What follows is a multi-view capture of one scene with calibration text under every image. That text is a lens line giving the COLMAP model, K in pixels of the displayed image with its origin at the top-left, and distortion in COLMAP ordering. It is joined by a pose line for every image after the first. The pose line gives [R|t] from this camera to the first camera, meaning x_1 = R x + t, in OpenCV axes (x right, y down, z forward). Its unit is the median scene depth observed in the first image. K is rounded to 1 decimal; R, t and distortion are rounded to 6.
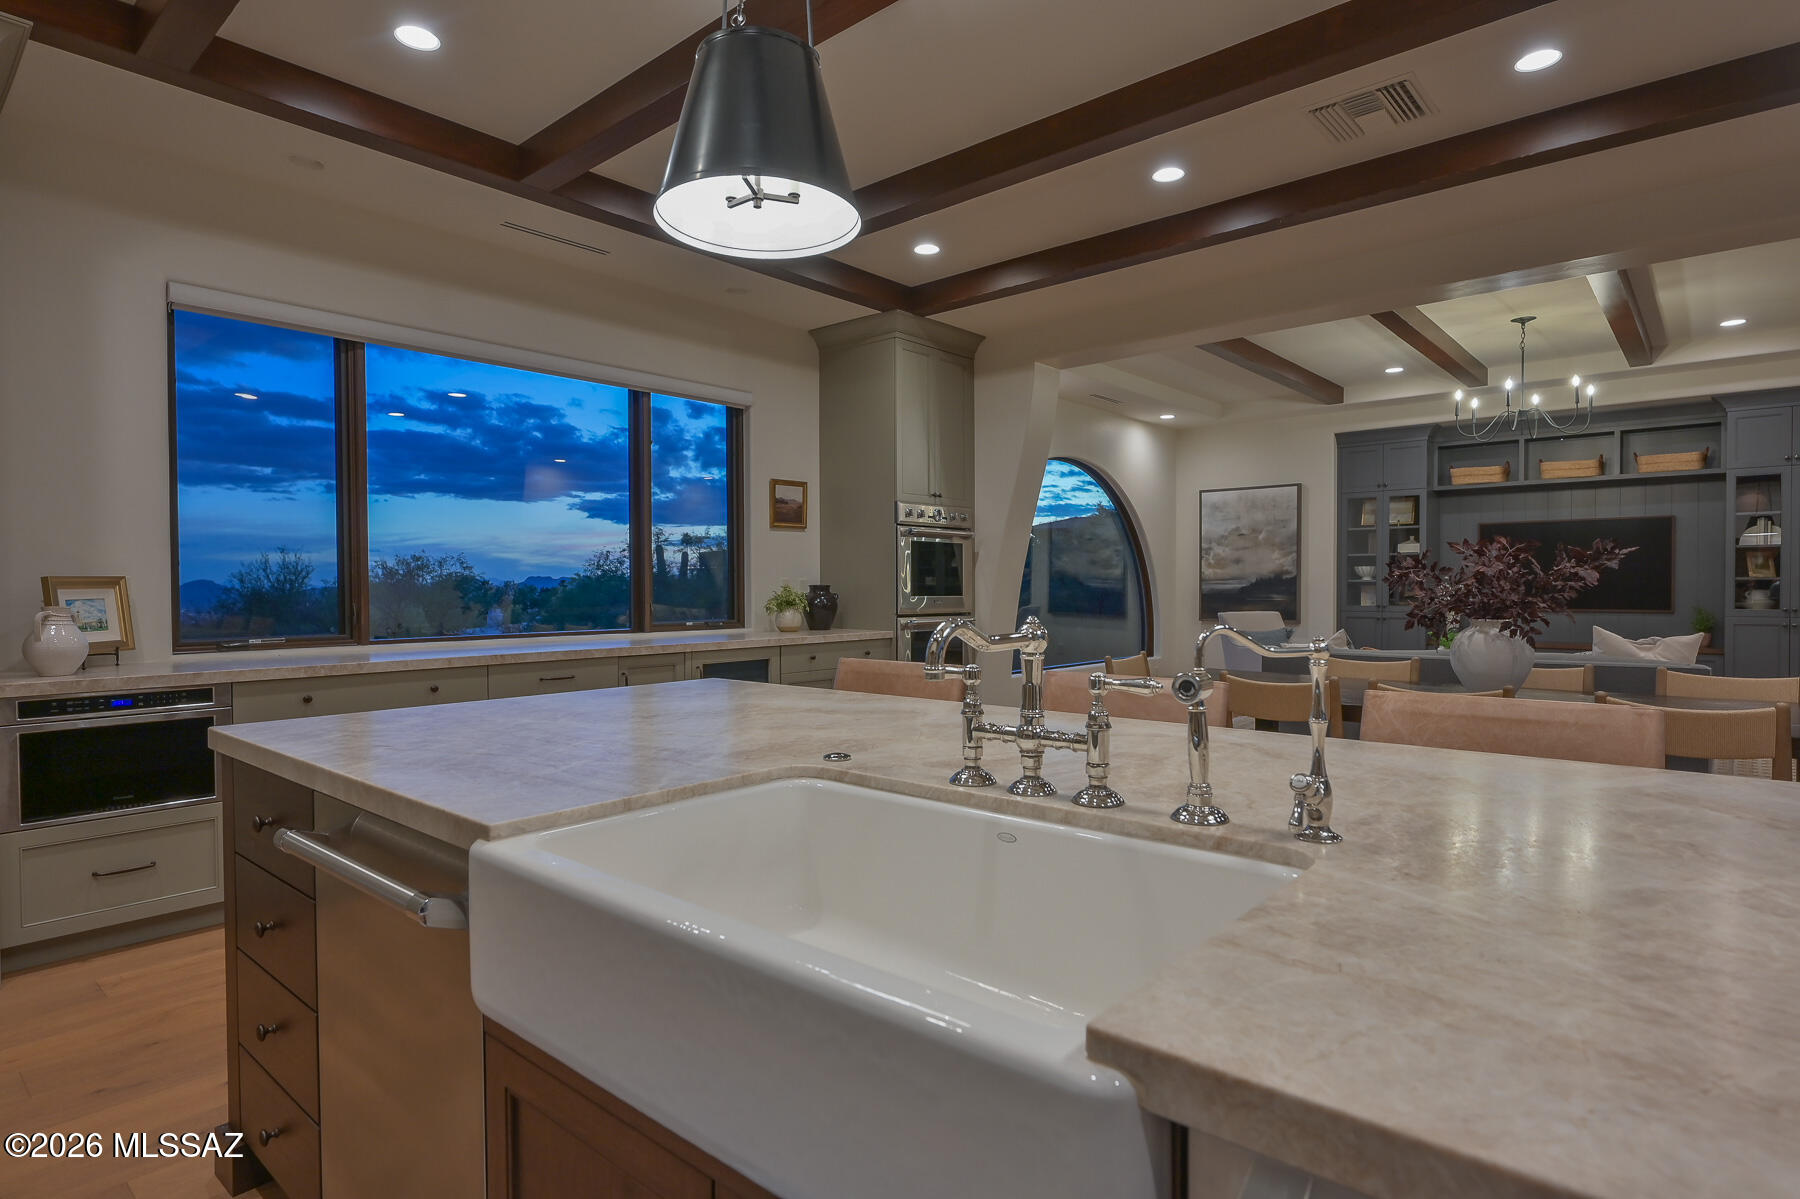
lens RADIAL K [[950.9, 0, 895.9], [0, 950.9, 595.7], [0, 0, 1]] dist [-0.004550, 0.000972]
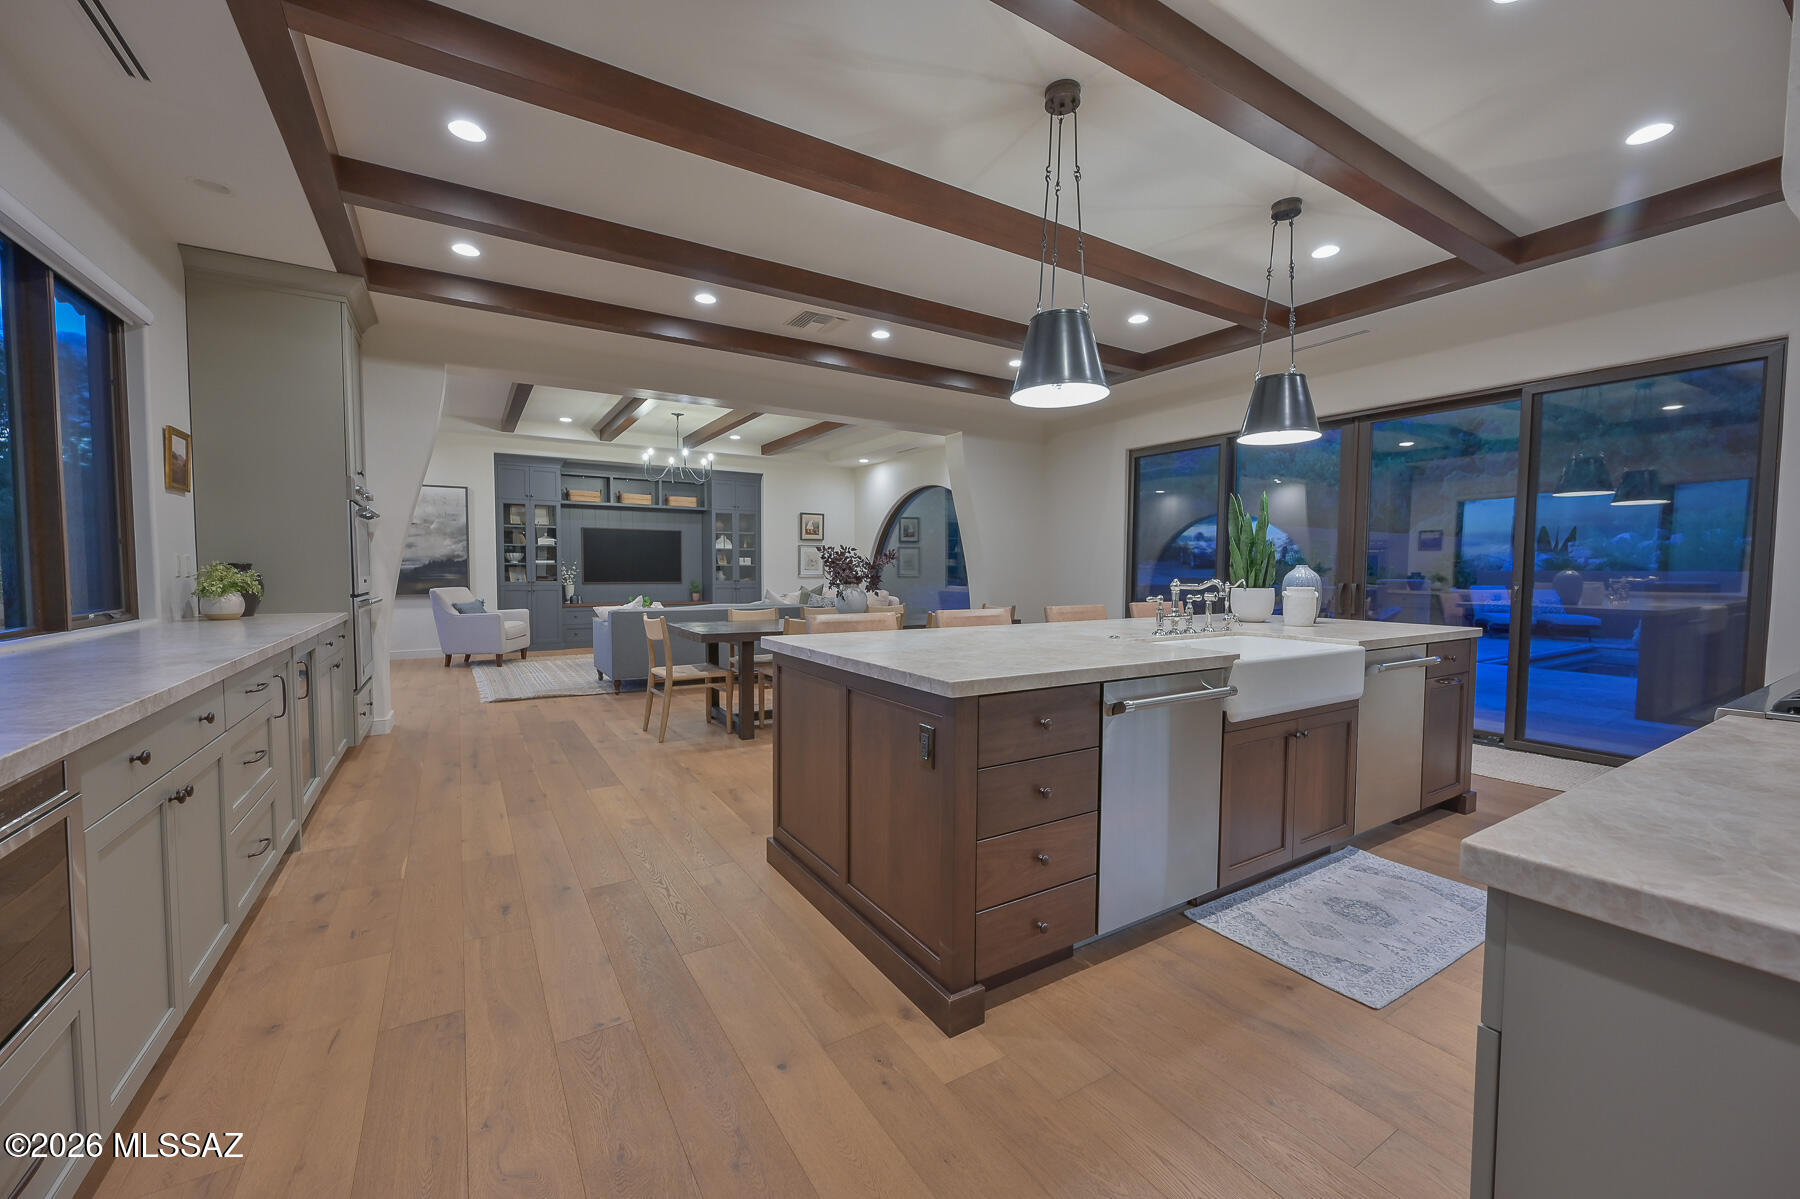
lens RADIAL K [[704.2, 0, 904.8], [0, 704.2, 600.5], [0, 0, 1]] dist [-0.000609, -0.000339]
pose [[0.288435, -0.038471, 0.956726, -0.413099], [0.003395, 0.999227, 0.039157, -0.000381], [-0.957493, -0.008046, 0.288343, 0.204035]]
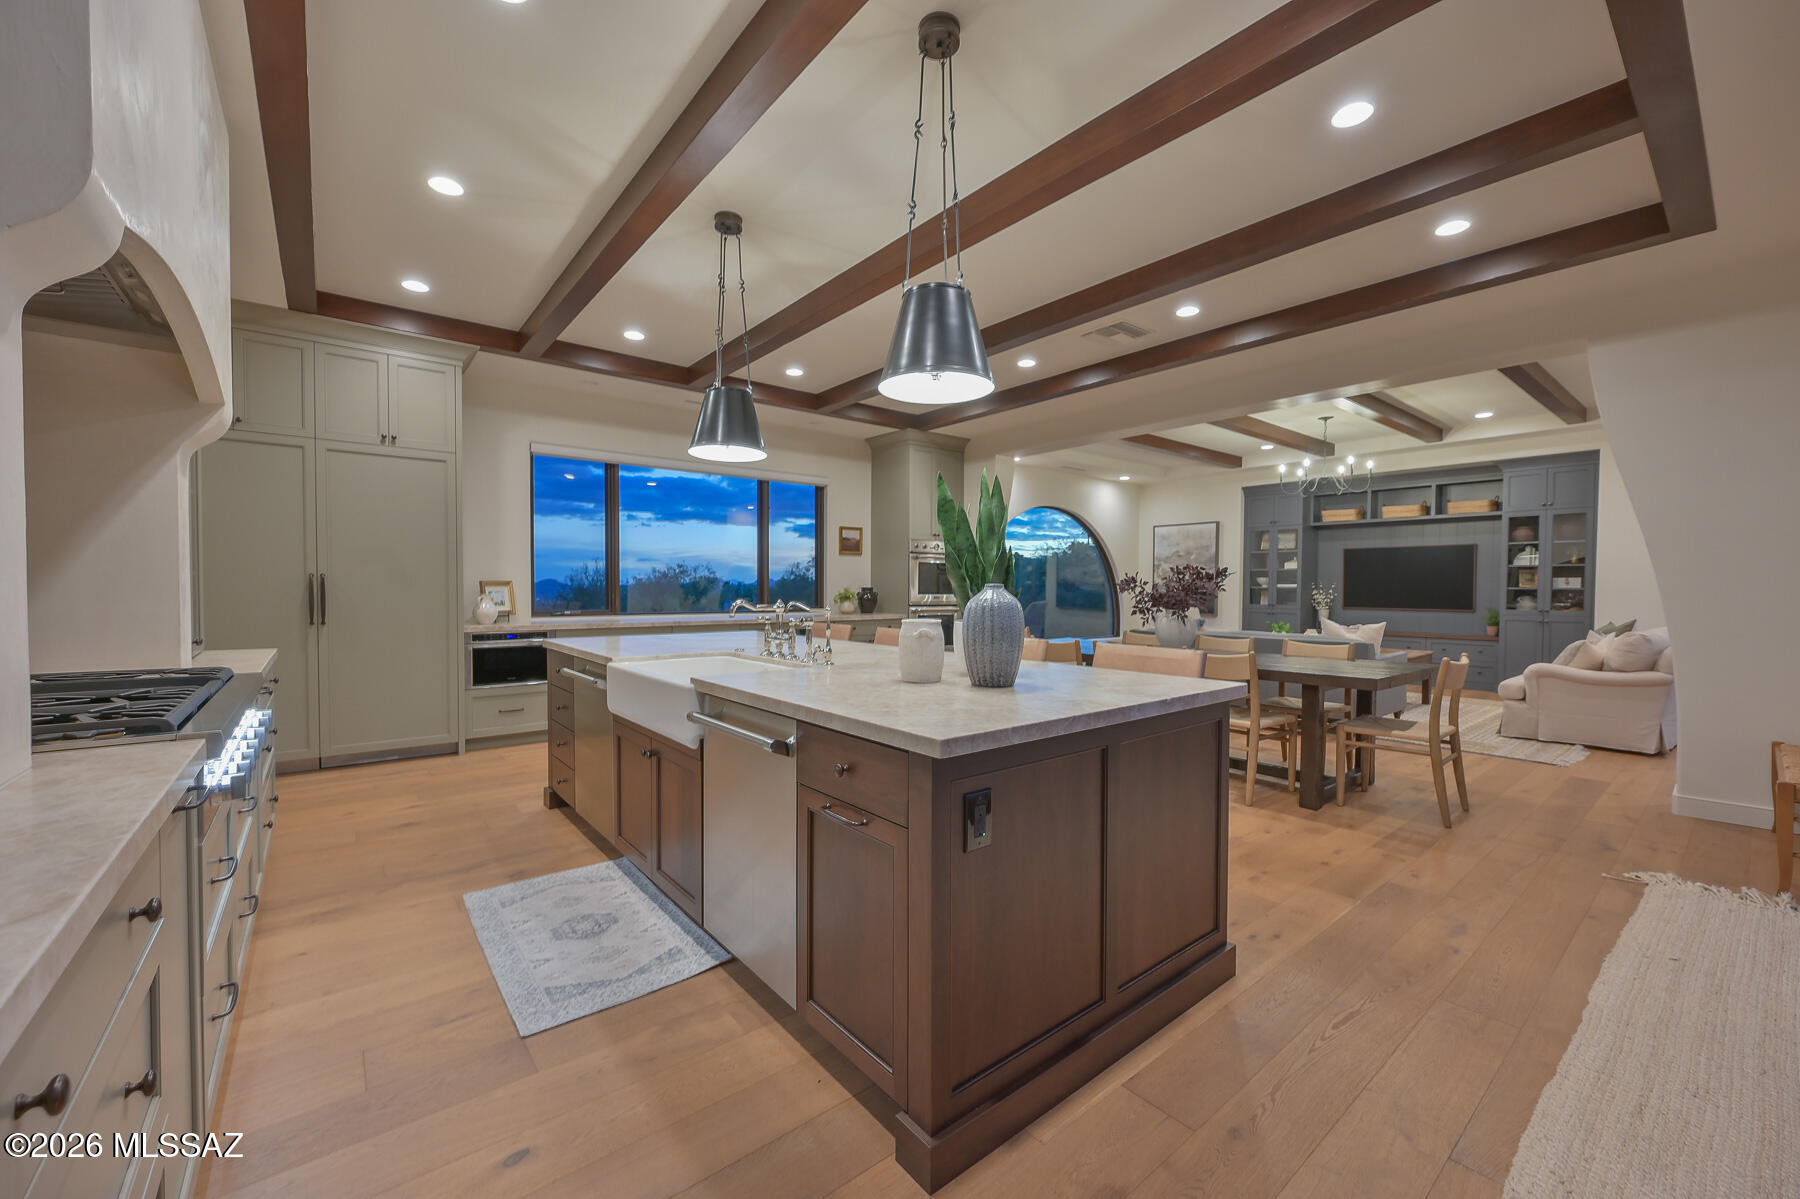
lens RADIAL K [[704.2, 0, 900.3], [0, 704.2, 598.7], [0, 0, 1]] dist [-0.000609, -0.000339]
pose [[0.985553, 0.011998, -0.168944, 0.161075], [-0.010918, 0.999914, 0.007323, -0.000496], [0.169018, -0.005372, 0.985598, -0.209897]]
